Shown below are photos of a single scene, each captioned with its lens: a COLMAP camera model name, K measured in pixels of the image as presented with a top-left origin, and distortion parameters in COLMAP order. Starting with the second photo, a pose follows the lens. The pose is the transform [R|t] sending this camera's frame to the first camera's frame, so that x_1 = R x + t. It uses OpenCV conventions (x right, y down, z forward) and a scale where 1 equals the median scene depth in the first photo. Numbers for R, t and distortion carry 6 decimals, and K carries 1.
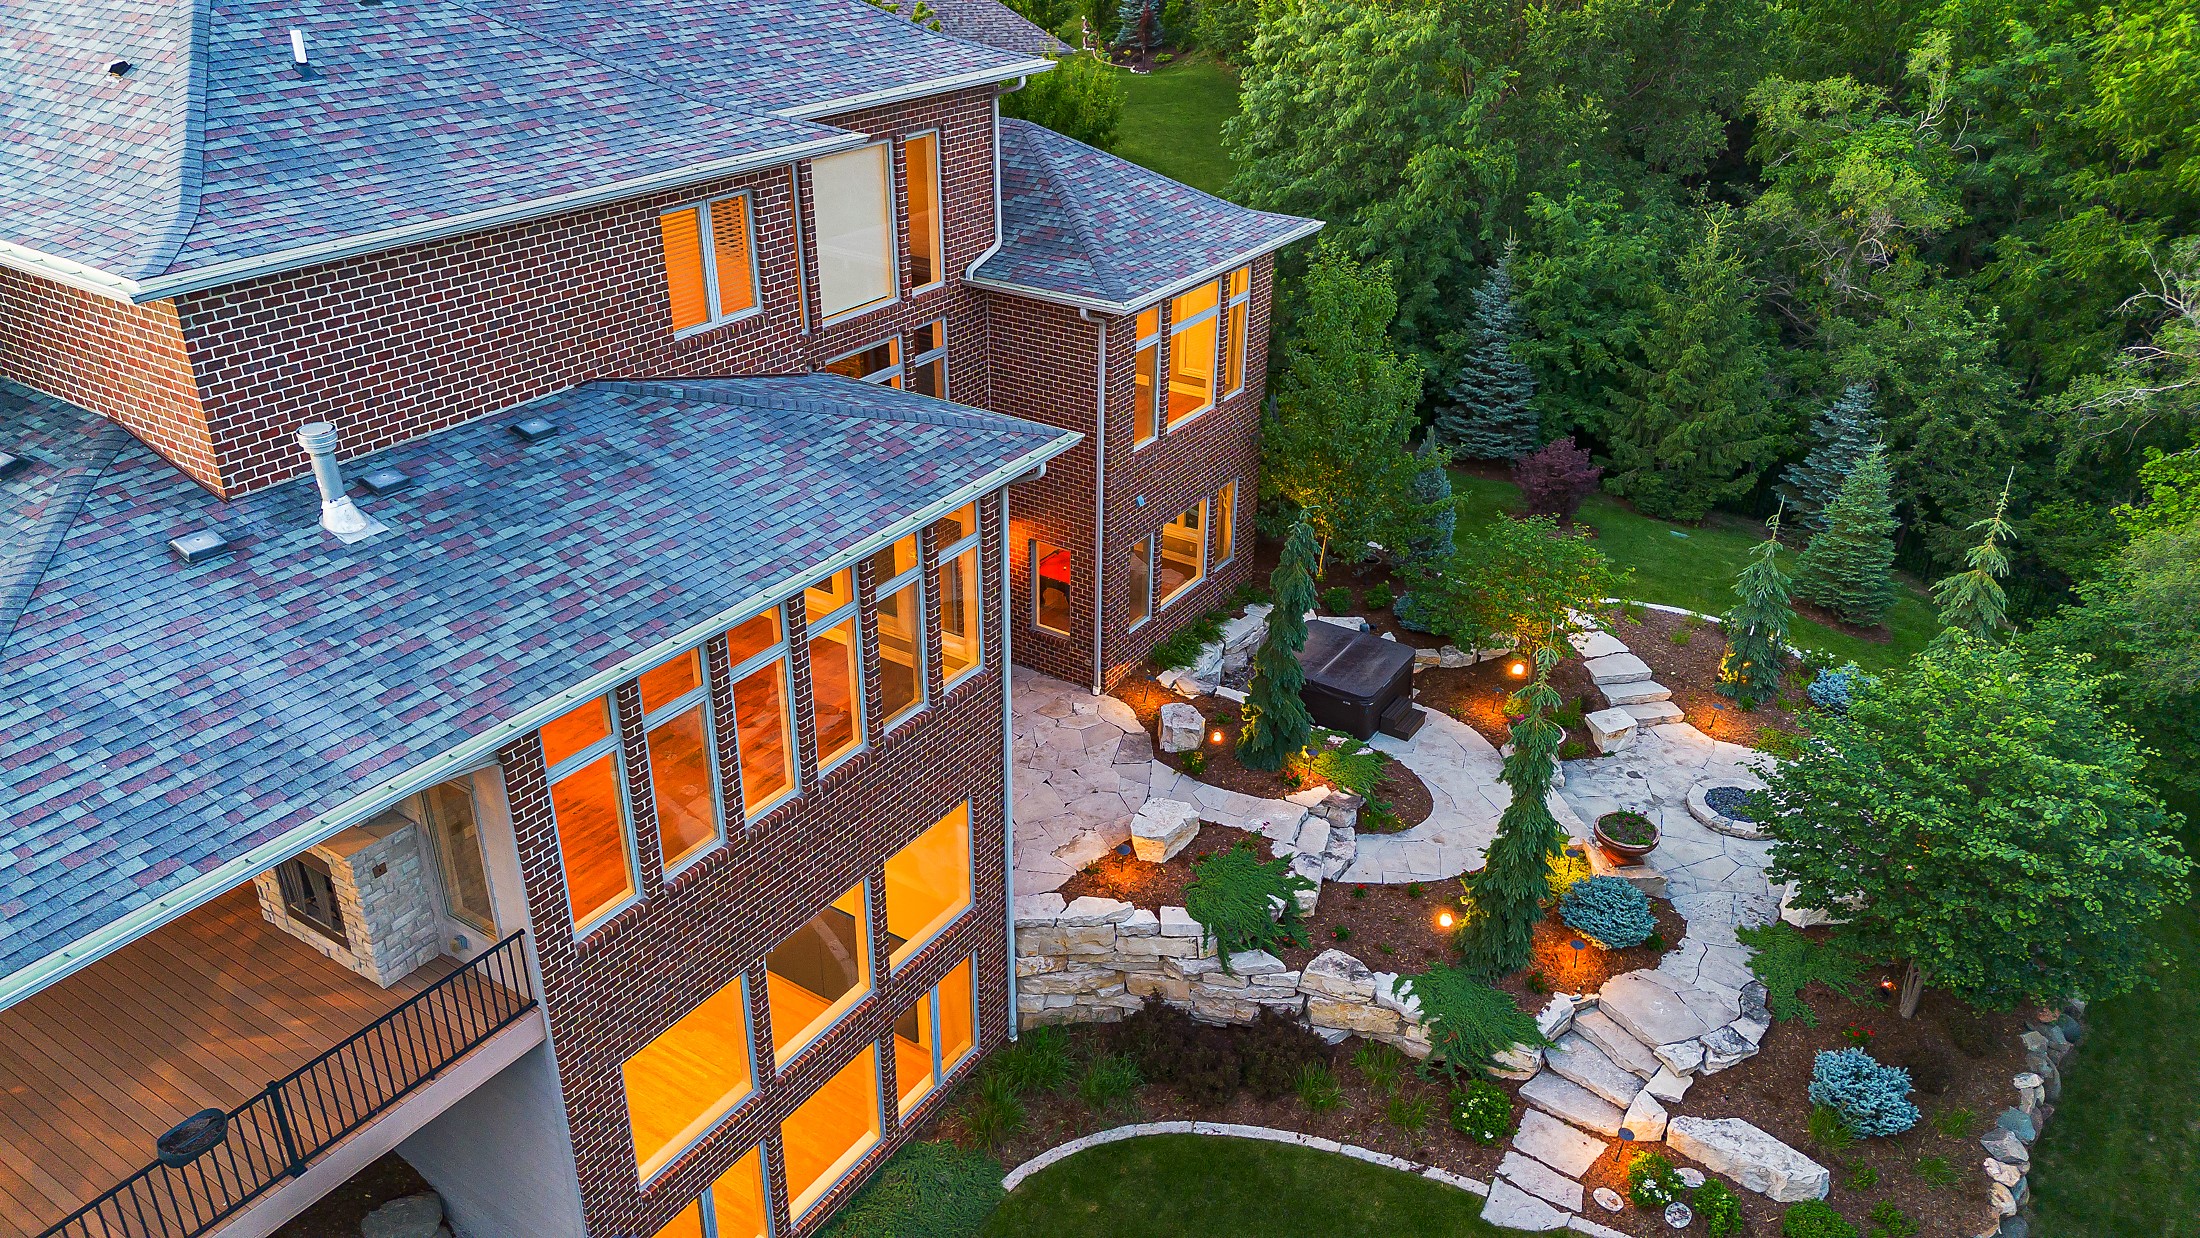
lens RADIAL K [[1550.6, 0, 1100.0], [0, 1550.6, 619.0], [0, 0, 1]] dist [0.080387, -0.098465]
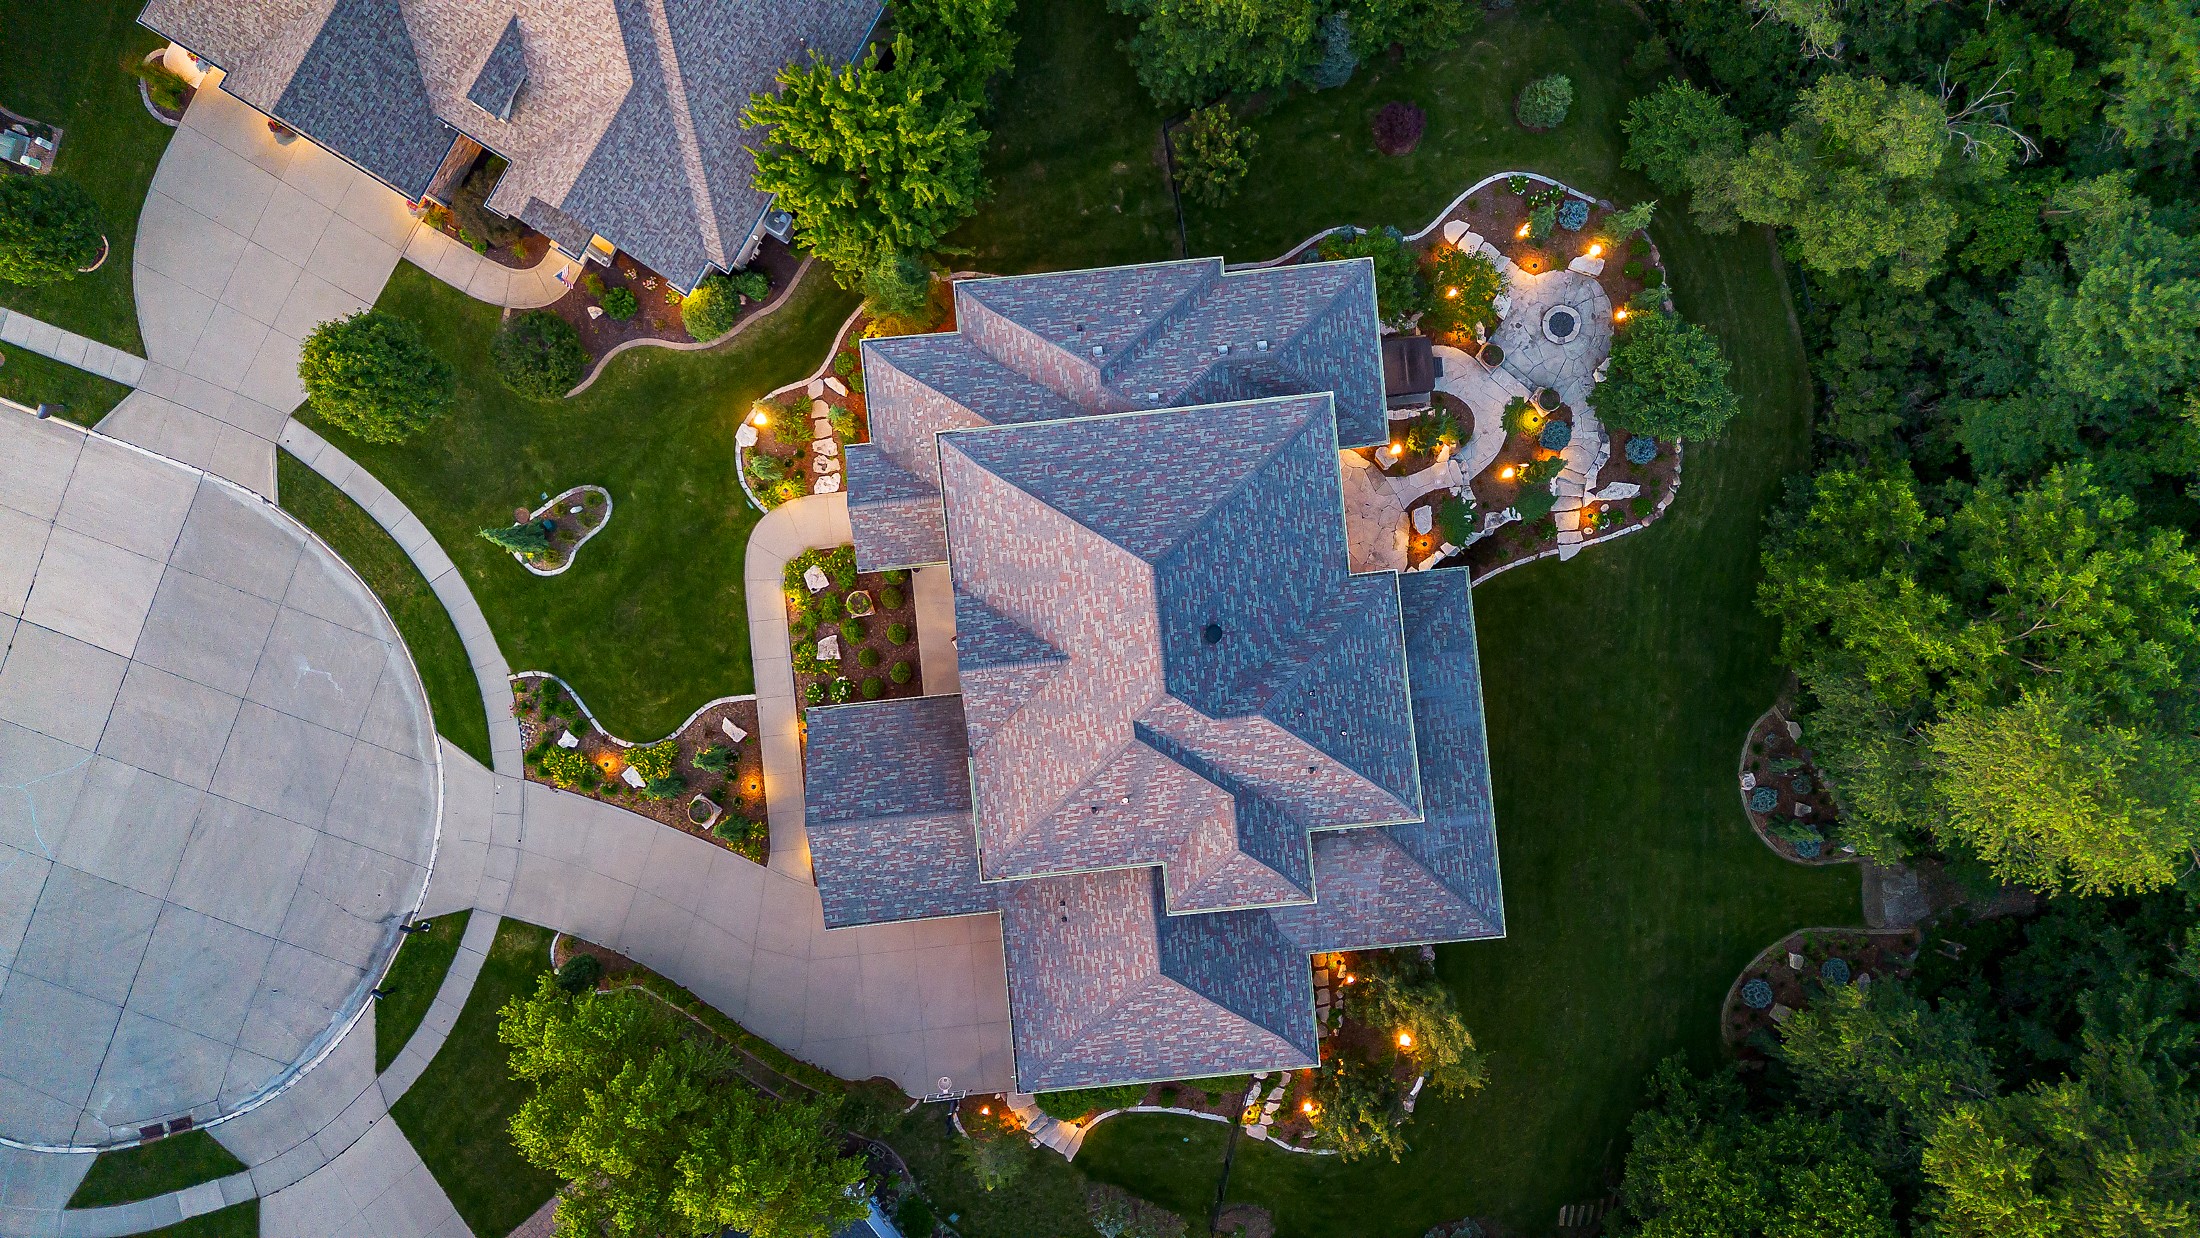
lens RADIAL K [[1550.6, 0, 1100.0], [0, 1550.6, 619.0], [0, 0, 1]] dist [0.080387, -0.098465]
pose [[0.781140, -0.624293, -0.008902, -0.518233], [0.289624, 0.349684, 0.890976, -2.553745], [-0.553117, -0.698555, 0.453962, -0.053811]]
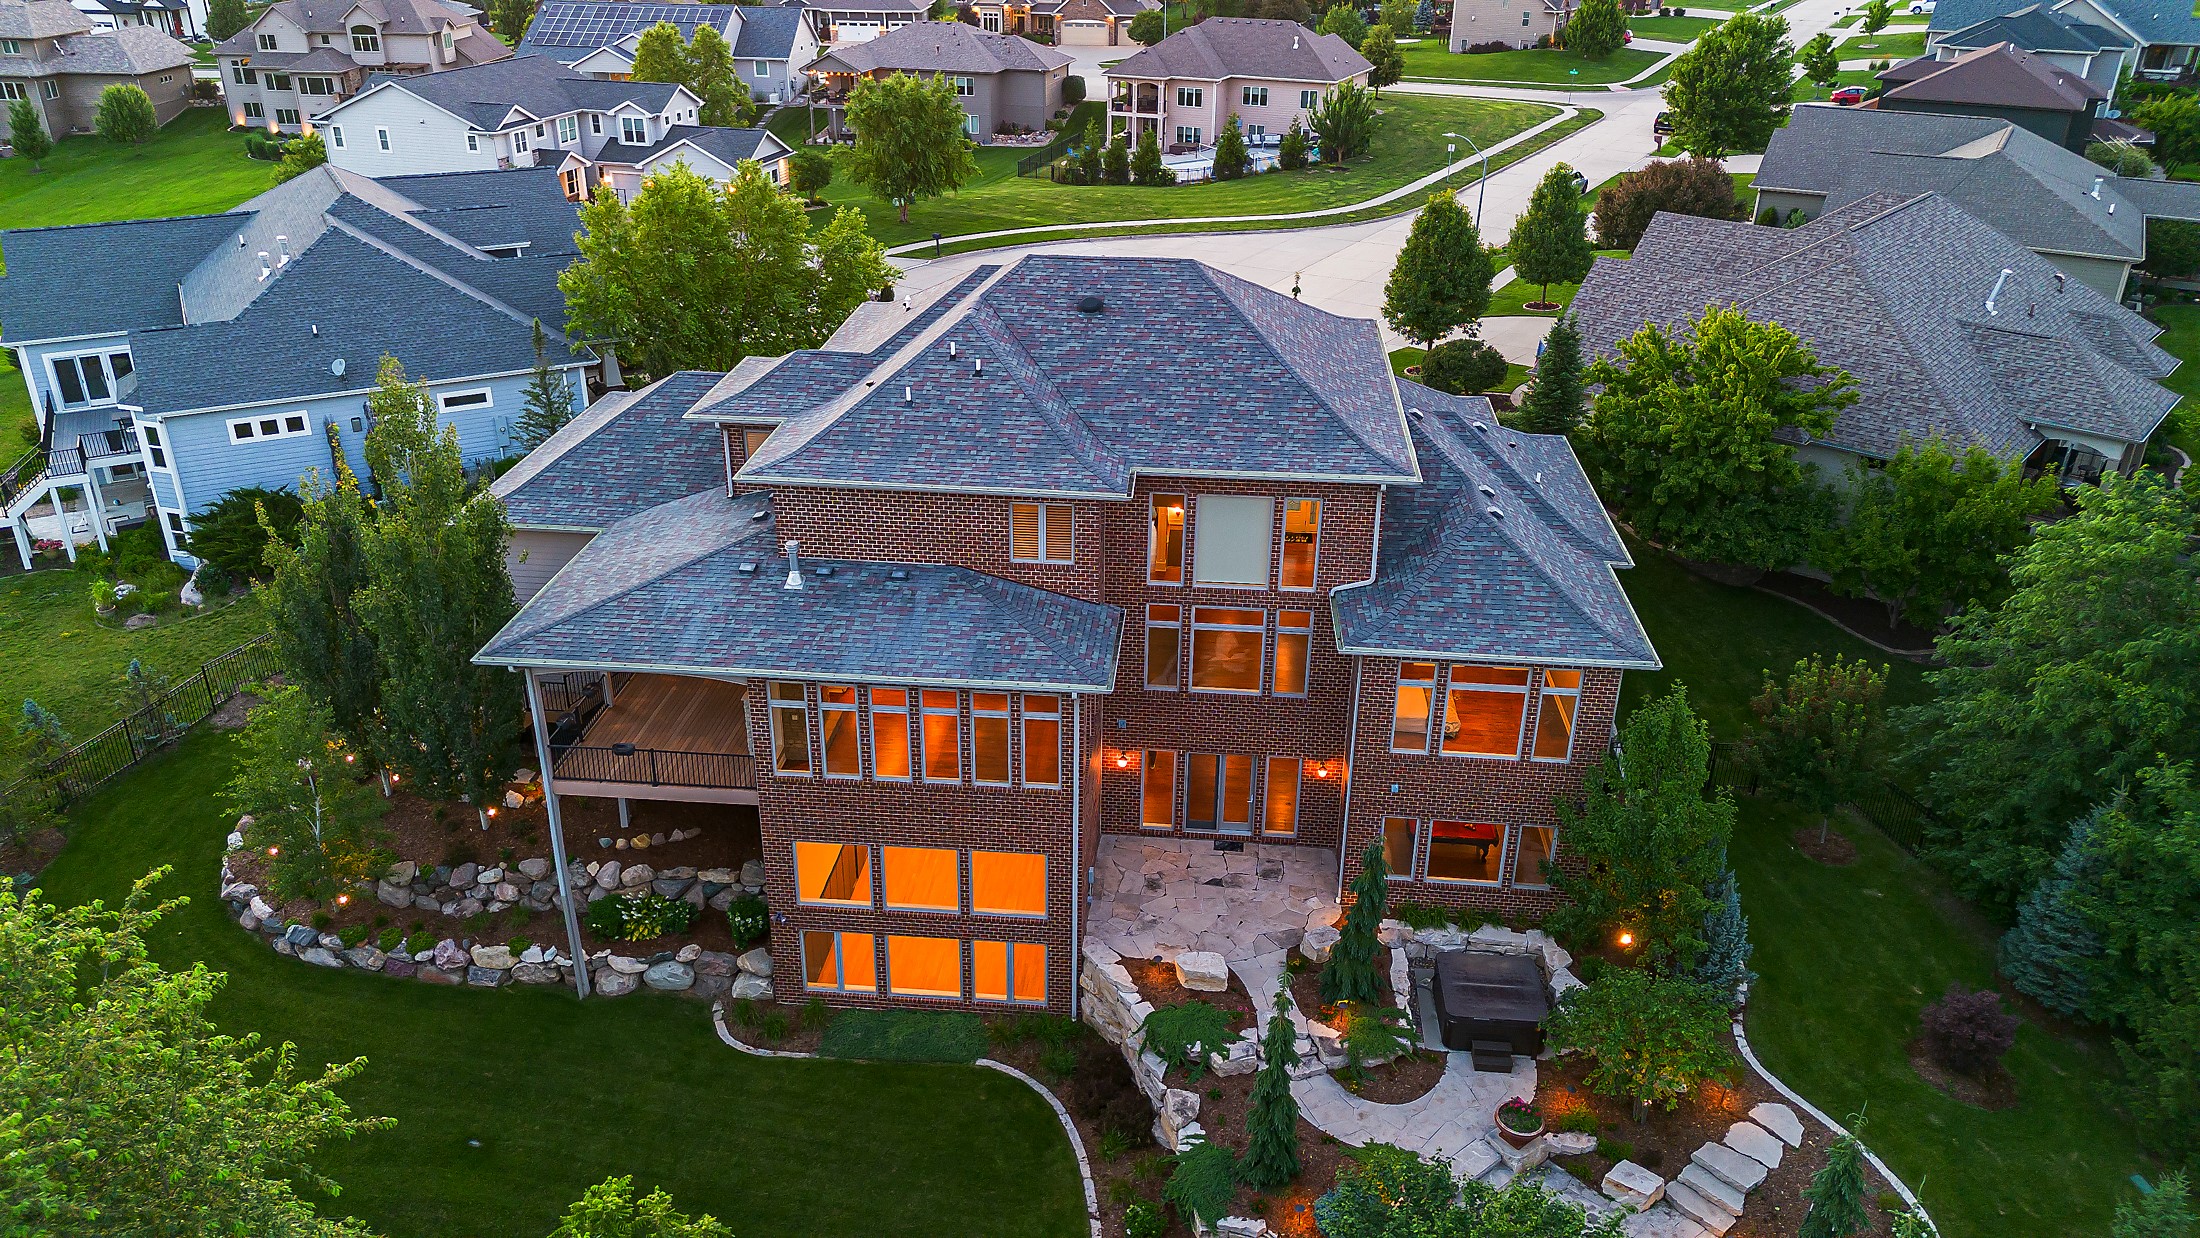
lens RADIAL K [[1550.6, 0, 1100.0], [0, 1550.6, 619.0], [0, 0, 1]] dist [0.080387, -0.098465]
pose [[0.469142, 0.375249, -0.799433, 1.126817], [-0.409546, 0.894454, 0.179512, -0.418672], [0.782418, 0.243188, 0.573308, -0.017018]]
